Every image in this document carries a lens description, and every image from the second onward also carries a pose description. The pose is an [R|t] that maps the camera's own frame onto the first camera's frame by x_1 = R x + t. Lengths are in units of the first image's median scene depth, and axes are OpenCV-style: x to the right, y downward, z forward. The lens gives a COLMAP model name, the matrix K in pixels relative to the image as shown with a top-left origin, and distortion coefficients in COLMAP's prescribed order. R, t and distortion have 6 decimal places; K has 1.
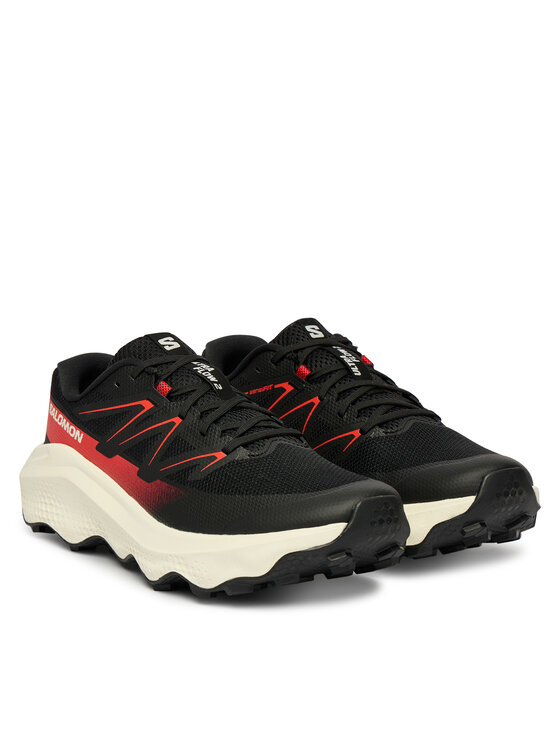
lens RADIAL K [[2205.0, 0, 279.9], [0, 2205.0, 373.1], [0, 0, 1]] dist [-0.206160, 0.000000]
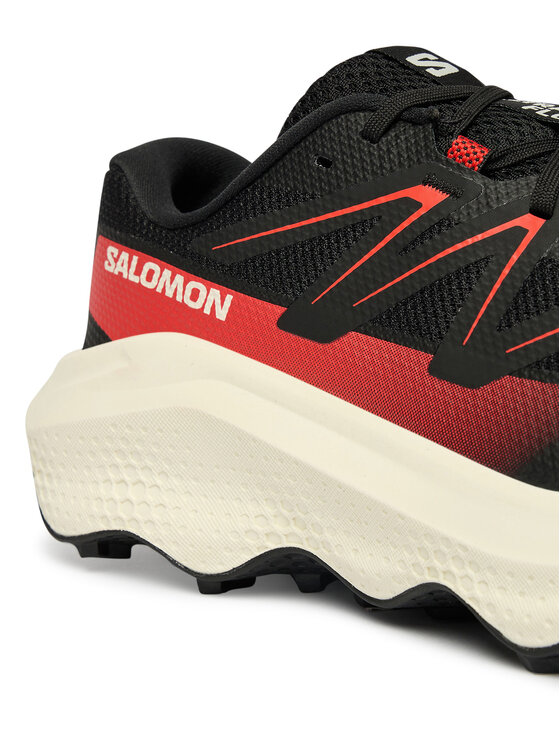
lens RADIAL K [[1377.1, 0, 280.7], [0, 1377.1, 372.3], [0, 0, 1]] dist [-0.037042, 0.000000]
pose [[0.955844, -0.052387, 0.289169, -0.155720], [0.070451, 0.996138, -0.052409, 0.055928], [-0.285306, 0.070467, 0.955842, 0.766025]]
